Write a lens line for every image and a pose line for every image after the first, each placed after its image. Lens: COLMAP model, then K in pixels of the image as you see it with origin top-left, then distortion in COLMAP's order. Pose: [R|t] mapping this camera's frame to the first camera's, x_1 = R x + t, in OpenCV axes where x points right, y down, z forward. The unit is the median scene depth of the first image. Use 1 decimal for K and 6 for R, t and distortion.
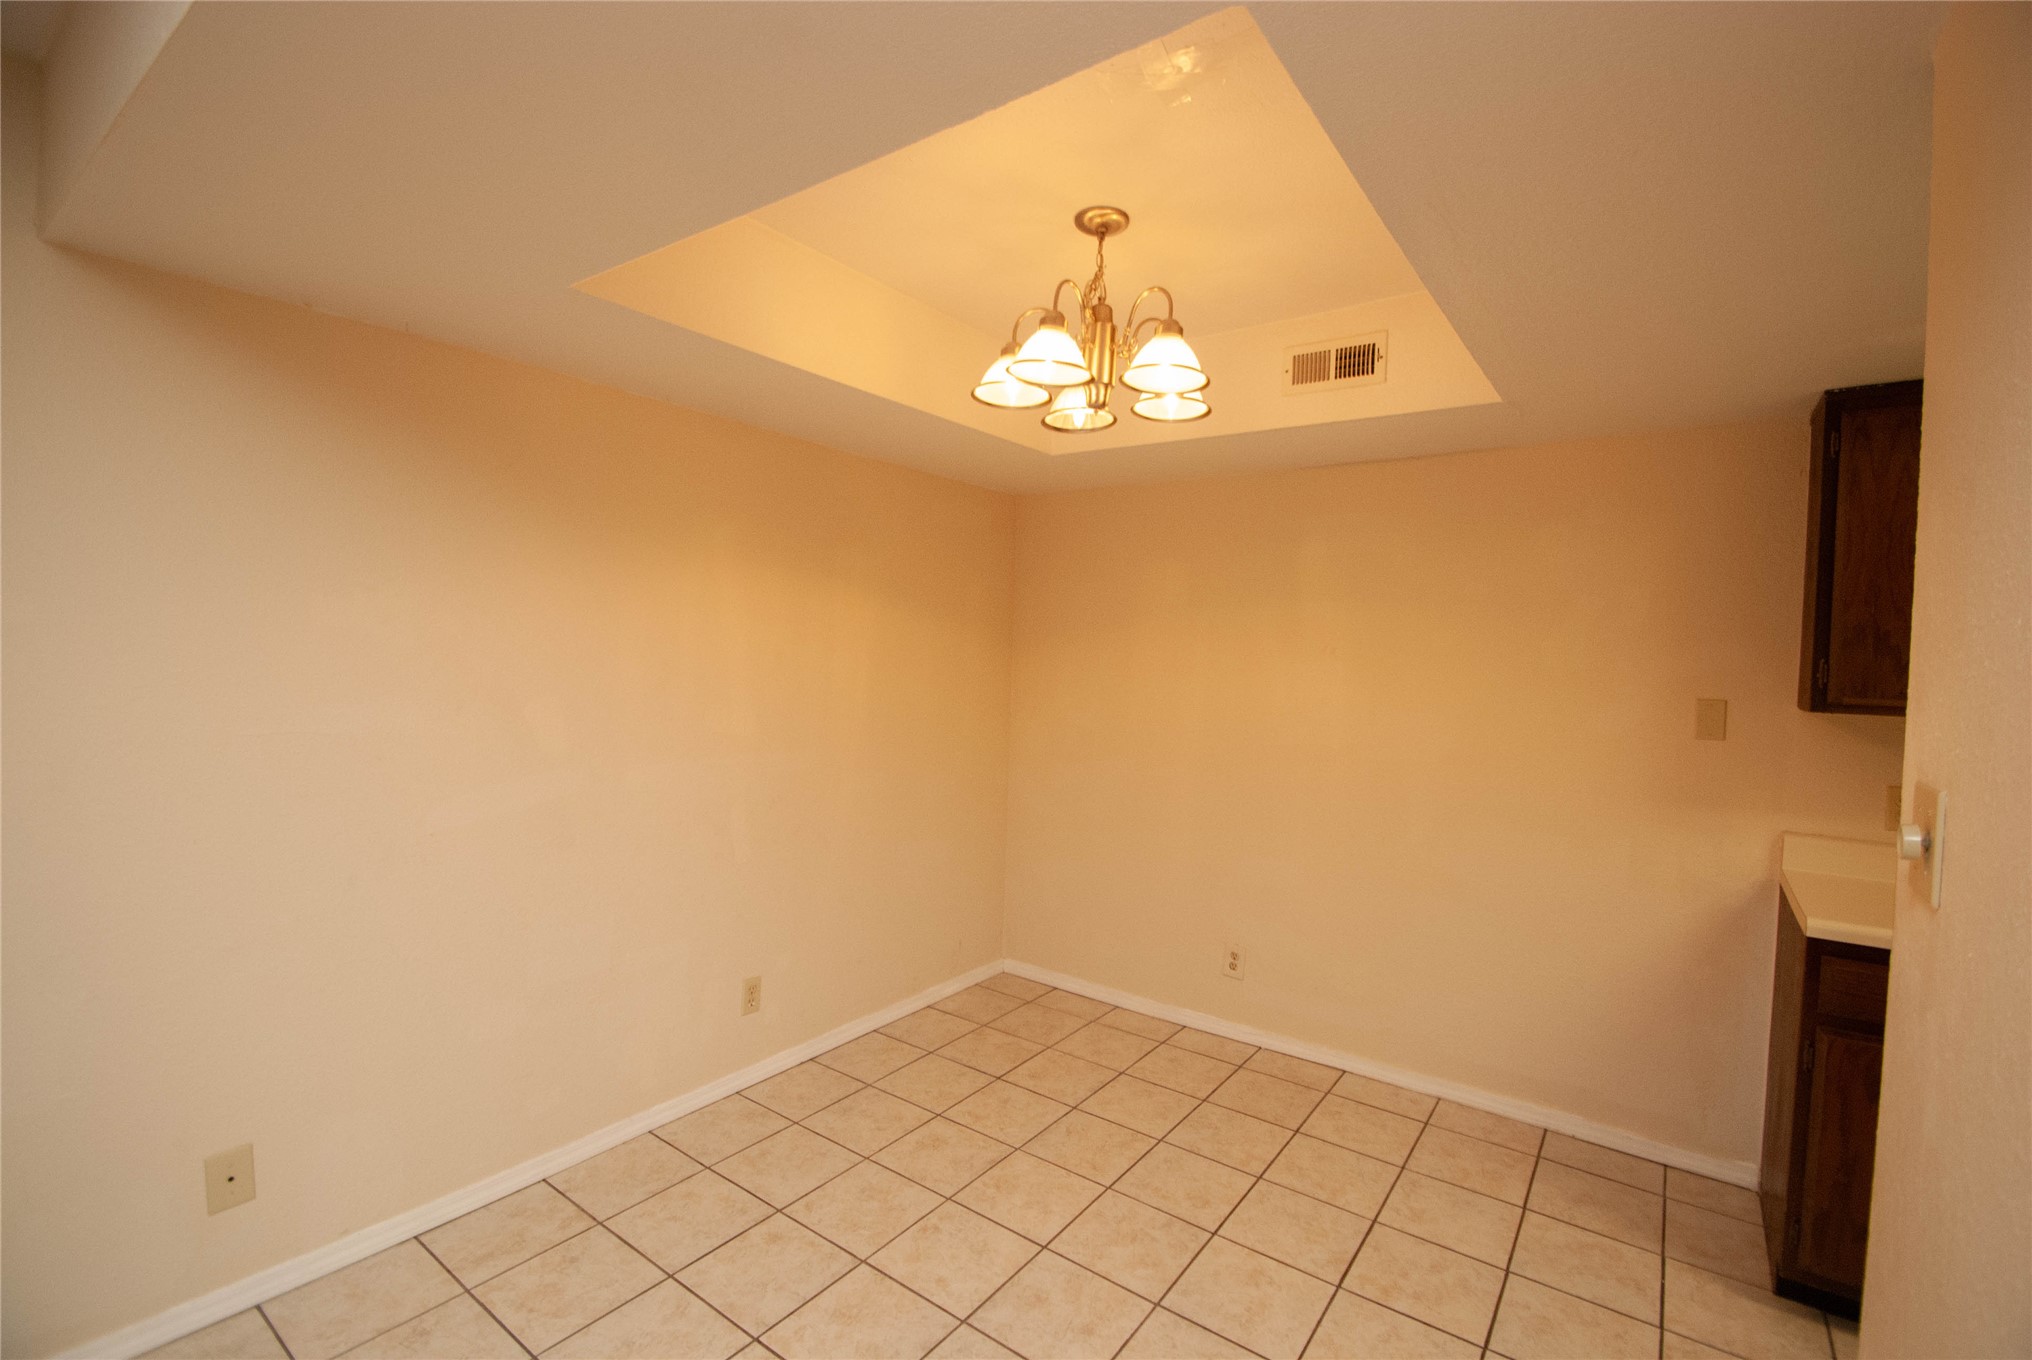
lens RADIAL K [[902.0, 0, 992.9], [0, 902.0, 679.4], [0, 0, 1]] dist [0.002796, -0.011758]
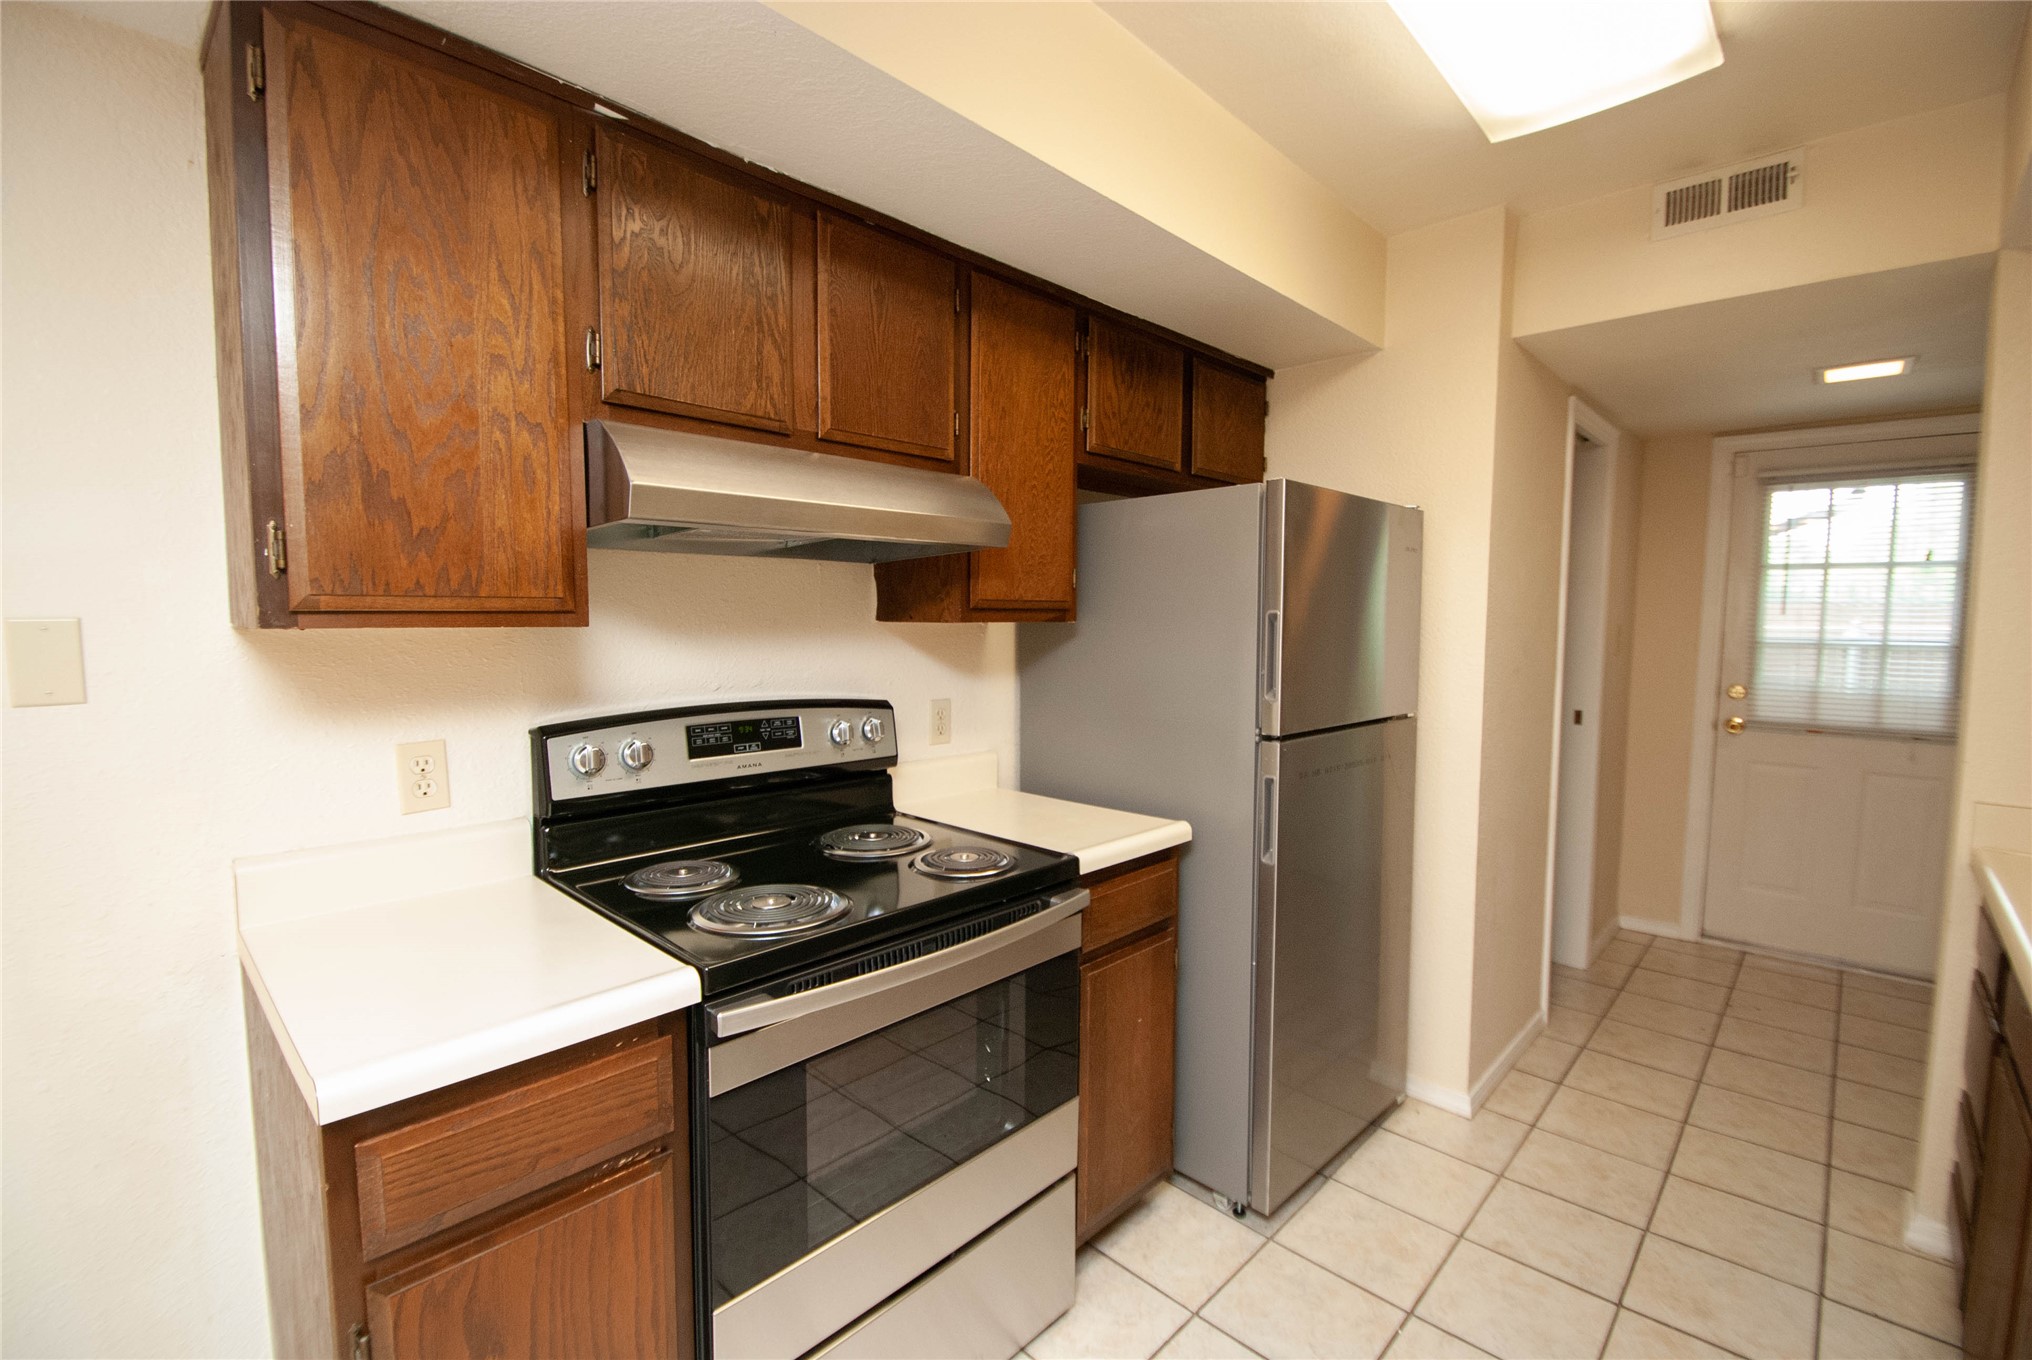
lens RADIAL K [[883.9, 0, 1017.8], [0, 883.9, 676.8], [0, 0, 1]] dist [0.003313, -0.012433]
pose [[0.100852, -0.093928, 0.990458, 0.433039], [0.042325, 0.995037, 0.090053, 0.033935], [-0.994001, 0.032839, 0.104327, 0.491548]]
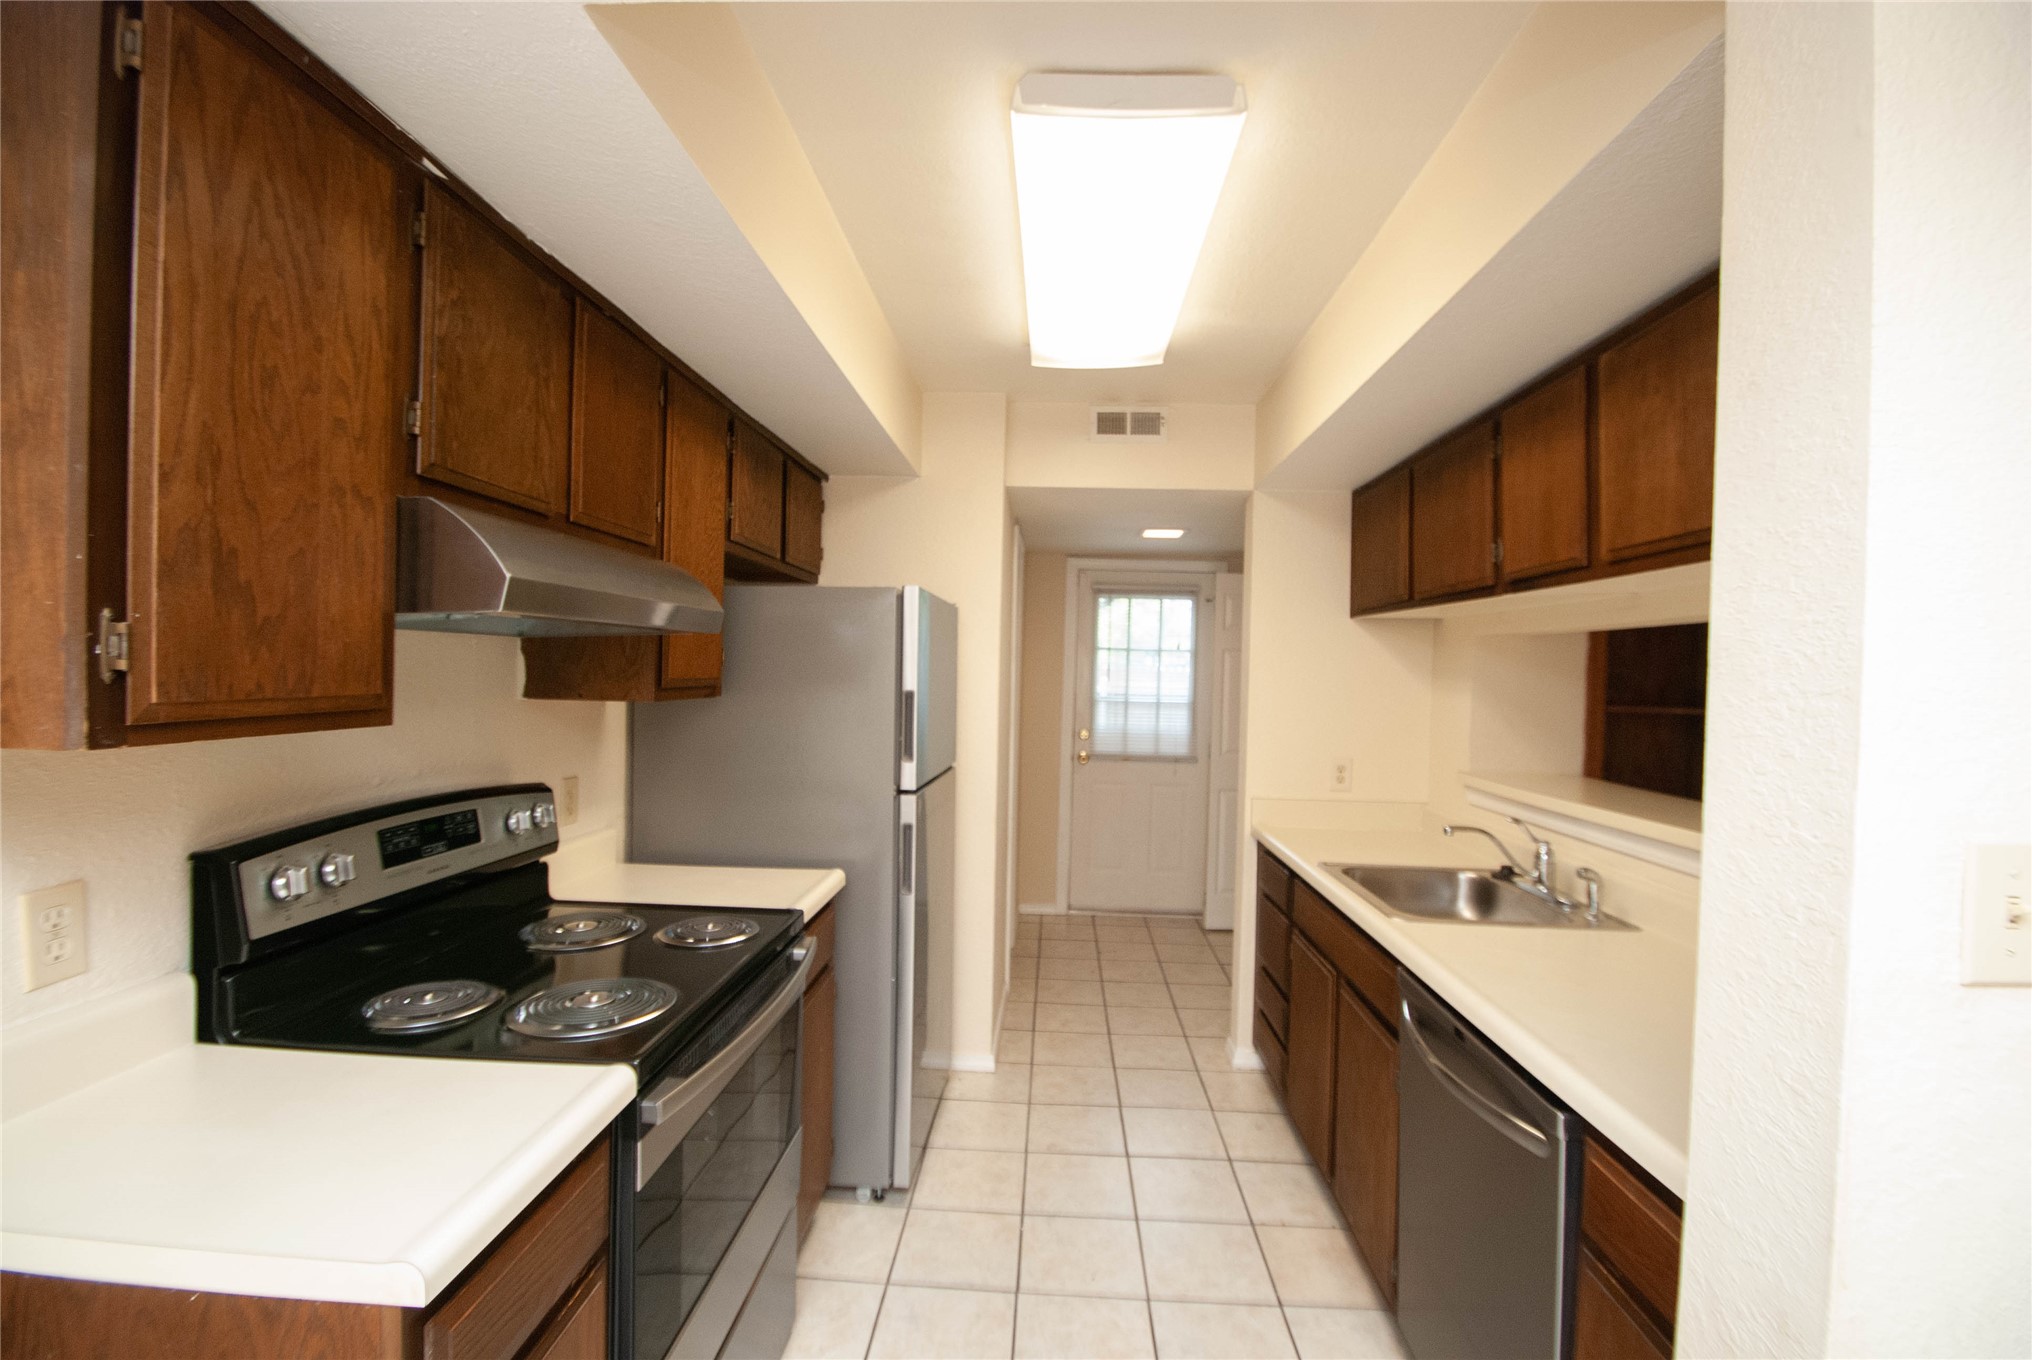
lens RADIAL K [[883.9, 0, 1017.8], [0, 883.9, 676.8], [0, 0, 1]] dist [0.003313, -0.012433]
pose [[-0.574560, -0.044711, 0.817240, 0.362493], [-0.001038, 0.998546, 0.053901, -0.012823], [-0.818462, 0.030120, -0.573771, 0.817344]]
